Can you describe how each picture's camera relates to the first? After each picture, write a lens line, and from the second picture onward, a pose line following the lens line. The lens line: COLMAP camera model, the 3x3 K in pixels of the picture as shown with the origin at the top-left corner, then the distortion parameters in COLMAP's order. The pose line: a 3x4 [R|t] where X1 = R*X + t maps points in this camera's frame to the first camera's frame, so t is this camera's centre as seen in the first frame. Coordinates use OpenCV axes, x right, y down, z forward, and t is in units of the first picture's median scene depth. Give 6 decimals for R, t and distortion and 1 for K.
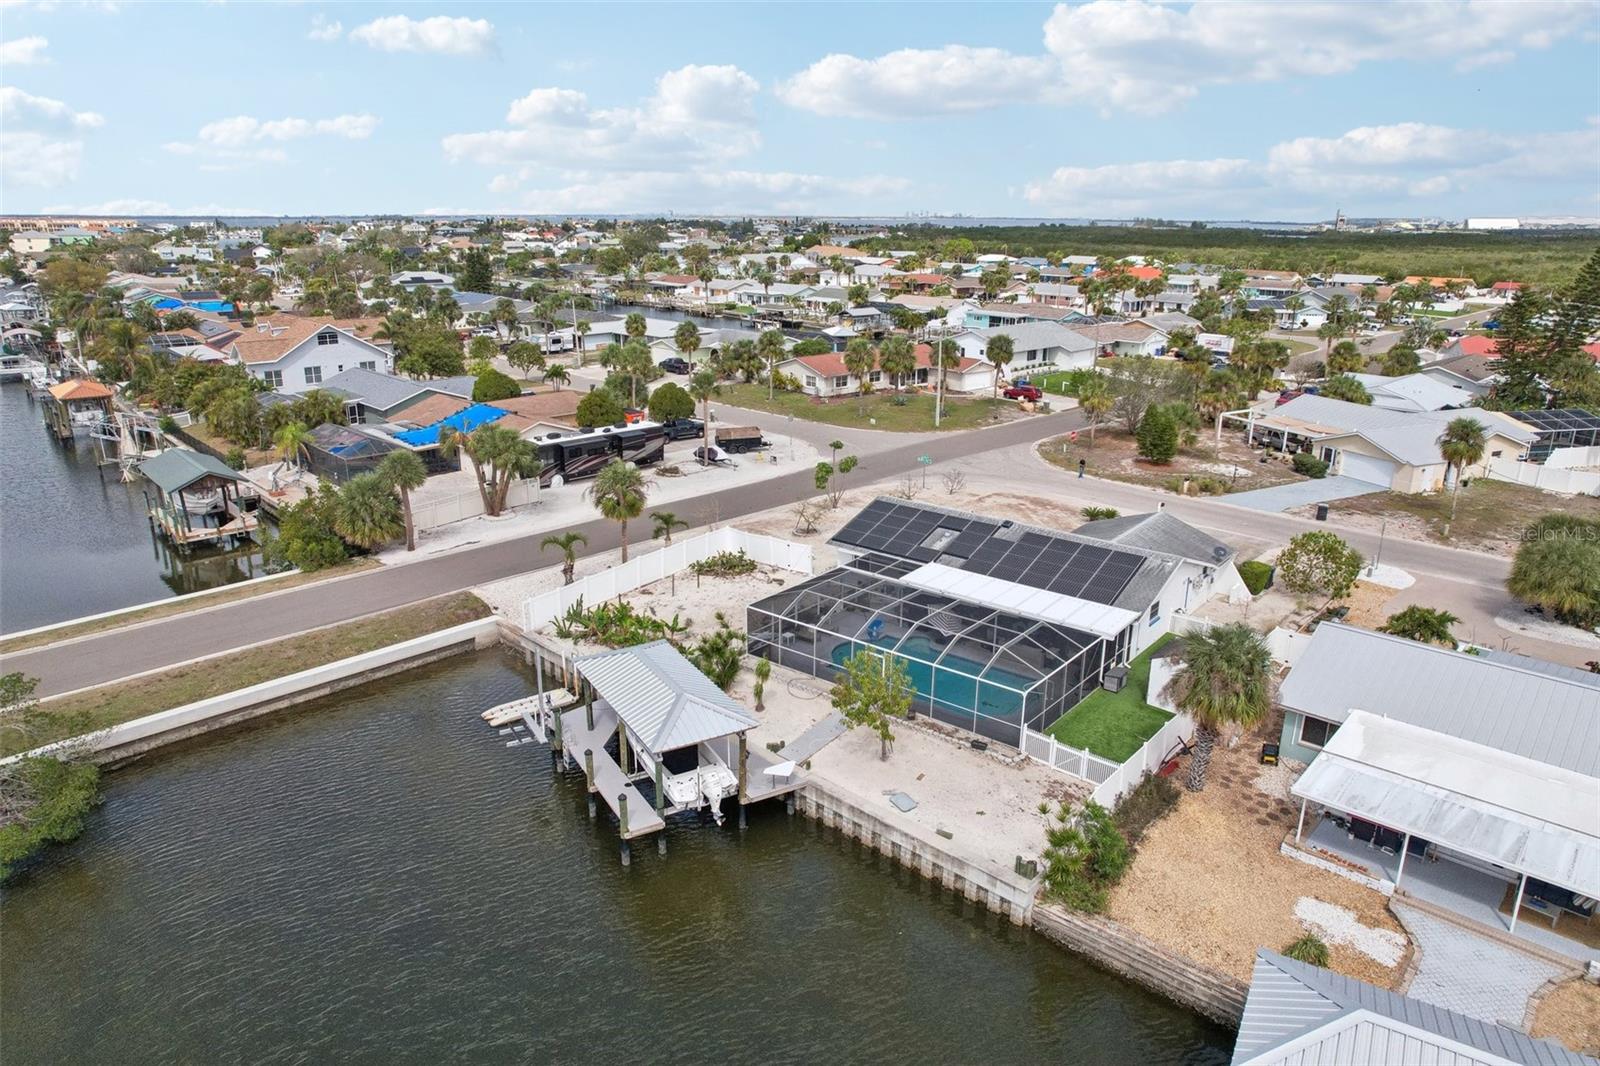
lens RADIAL K [[1030.2, 0, 802.1], [0, 1030.2, 533.4], [0, 0, 1]] dist [-0.072845, 0.064605]
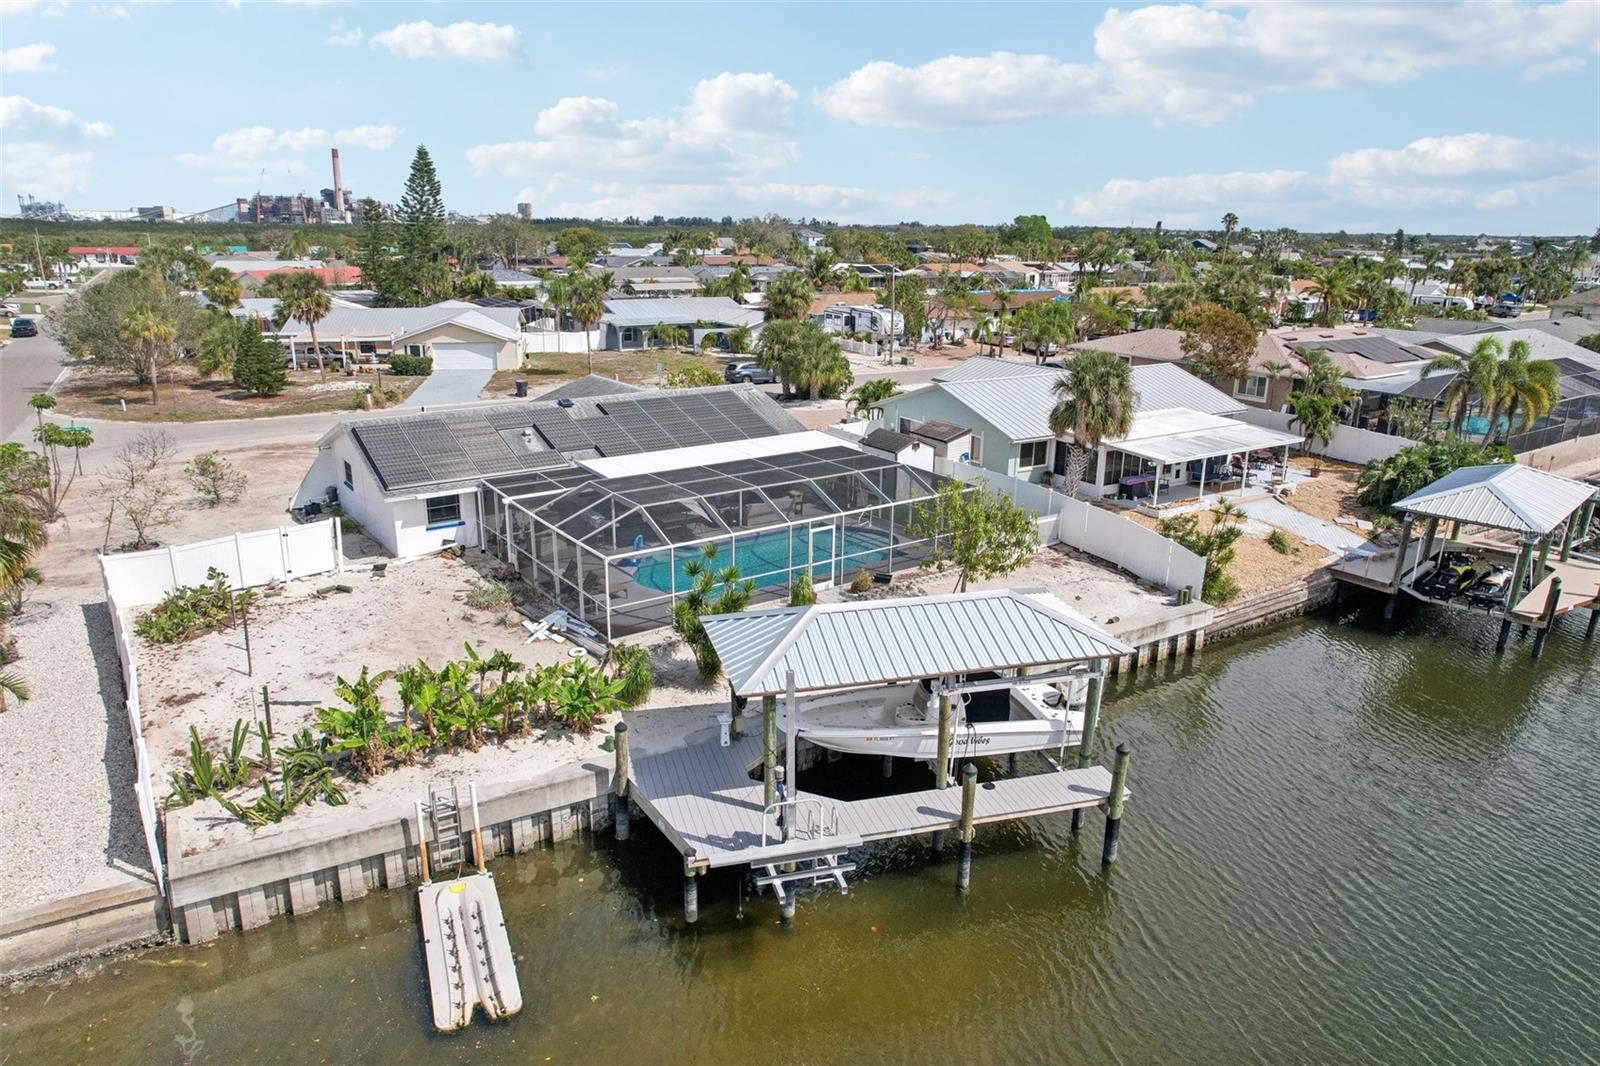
lens RADIAL K [[1030.2, 0, 802.1], [0, 1030.2, 533.4], [0, 0, 1]] dist [-0.072845, 0.064605]
pose [[0.255345, -0.280294, 0.925329, -0.453300], [0.274360, 0.938720, 0.208641, -0.026855], [-0.927106, 0.200598, 0.316599, 0.574515]]
